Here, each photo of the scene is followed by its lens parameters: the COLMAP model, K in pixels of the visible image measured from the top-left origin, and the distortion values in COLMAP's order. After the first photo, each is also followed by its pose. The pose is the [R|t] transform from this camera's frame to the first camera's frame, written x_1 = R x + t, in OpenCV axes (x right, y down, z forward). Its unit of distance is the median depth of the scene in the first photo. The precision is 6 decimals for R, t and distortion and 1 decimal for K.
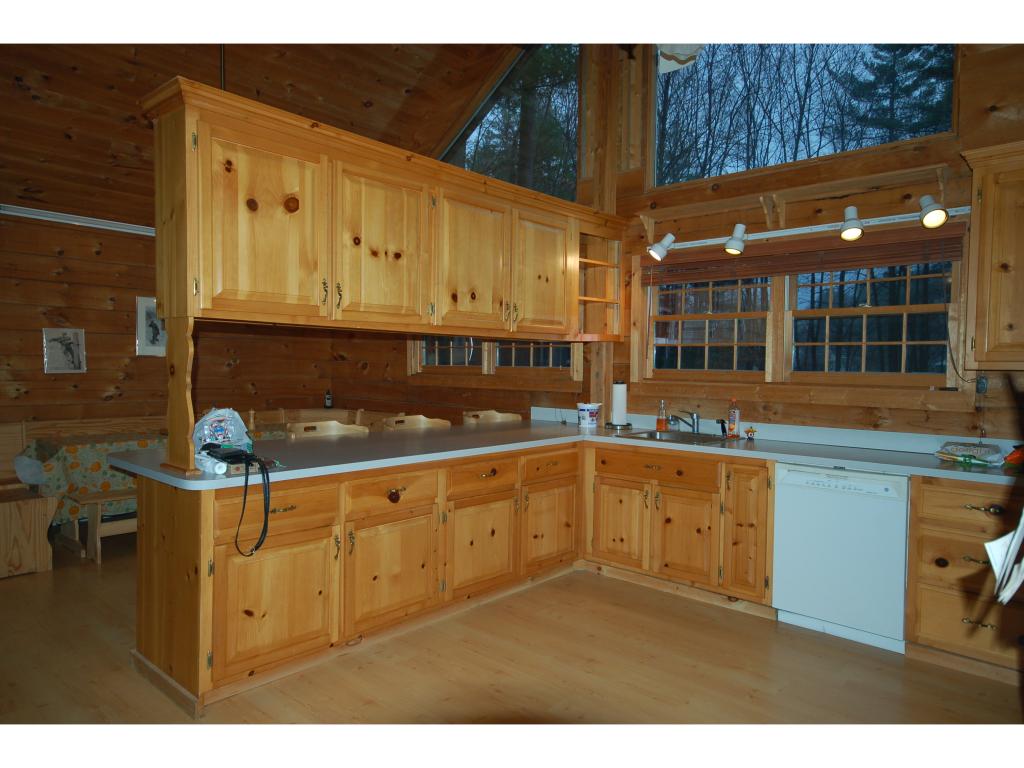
lens RADIAL K [[668.0, 0, 514.0], [0, 668.0, 388.4], [0, 0, 1]] dist [0.010077, 0.014969]
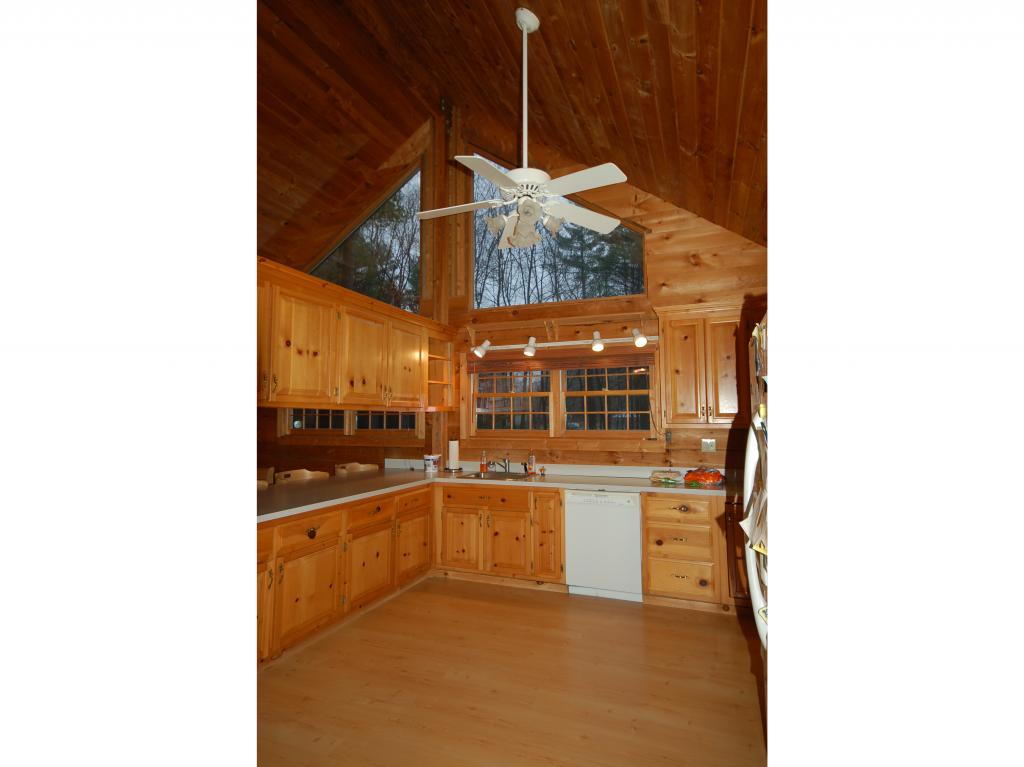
lens RADIAL K [[497.6, 0, 508.1], [0, 497.6, 385.0], [0, 0, 1]] dist [0.017451, 0.001612]
pose [[0.938667, 0.009199, 0.344703, -0.128255], [0.027645, 0.994419, -0.101820, -0.016144], [-0.343716, 0.105104, 0.933173, -0.070652]]
